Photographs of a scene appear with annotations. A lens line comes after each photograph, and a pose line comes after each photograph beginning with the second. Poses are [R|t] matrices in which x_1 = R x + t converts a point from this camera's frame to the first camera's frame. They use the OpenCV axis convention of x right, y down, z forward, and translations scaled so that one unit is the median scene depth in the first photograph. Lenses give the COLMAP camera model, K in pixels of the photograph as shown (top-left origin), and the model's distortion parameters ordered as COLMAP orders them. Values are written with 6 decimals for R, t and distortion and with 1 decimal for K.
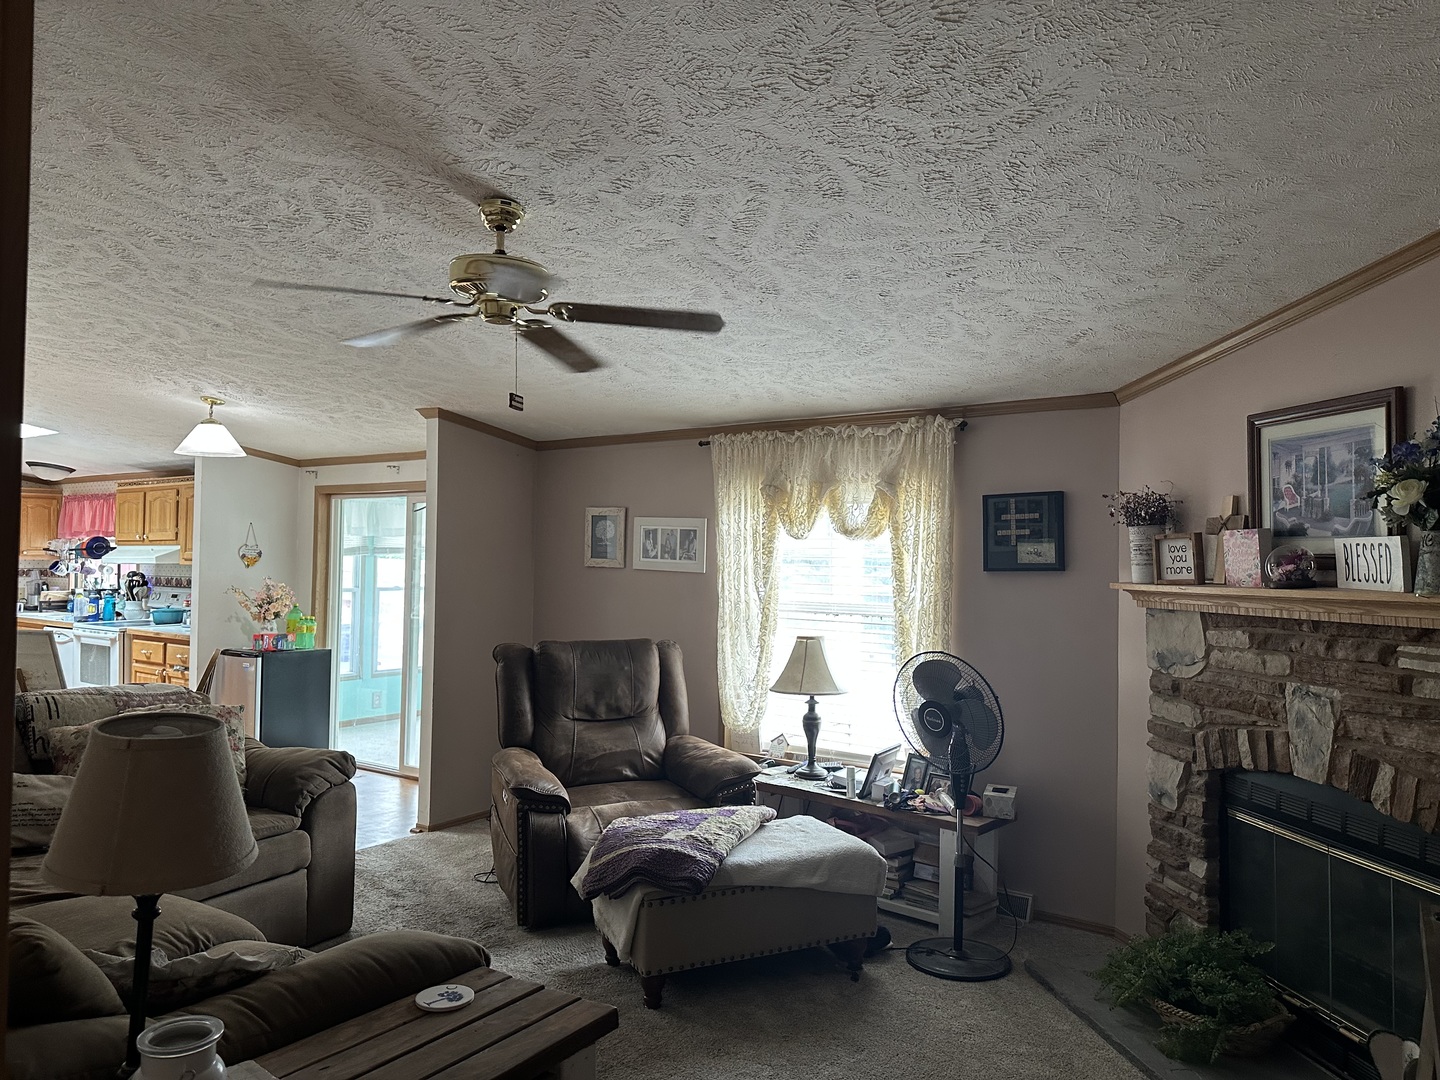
lens RADIAL K [[1013.5, 0, 720.0], [0, 1013.5, 540.0], [0, 0, 1]] dist [0.066115, -0.077411]
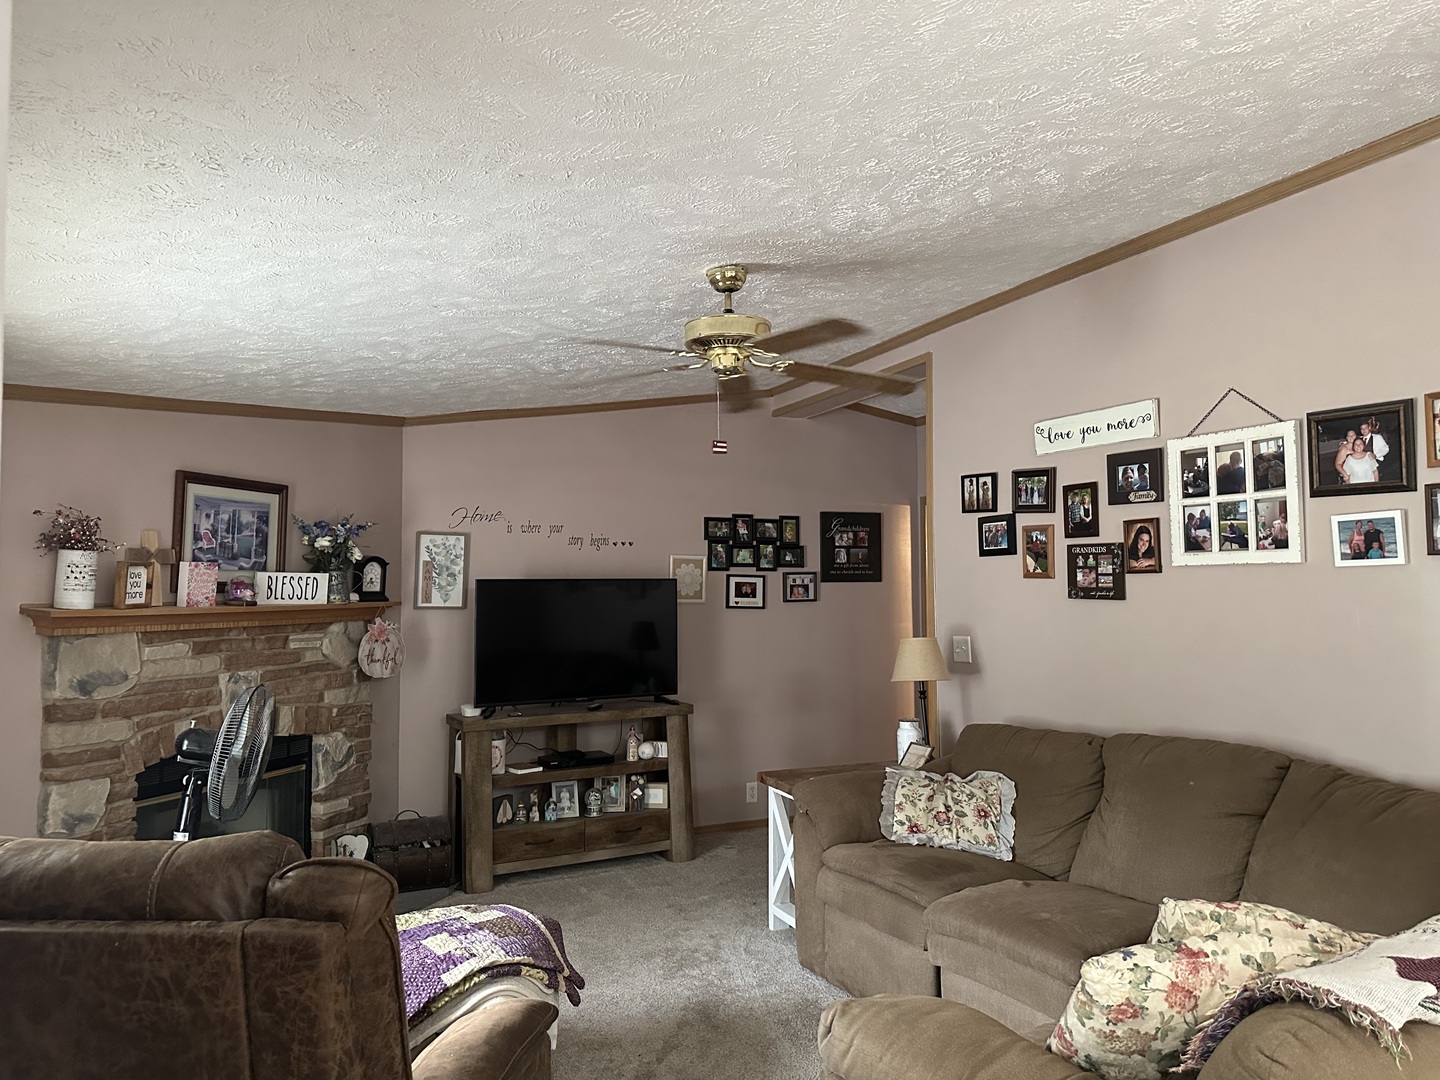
lens RADIAL K [[1013.5, 0, 720.0], [0, 1013.5, 540.0], [0, 0, 1]] dist [0.066115, -0.077411]
pose [[-0.869568, 0.015878, 0.493557, -0.735302], [-0.017671, 0.997842, -0.063235, 0.033849], [-0.493496, -0.063709, -0.867411, 1.915903]]
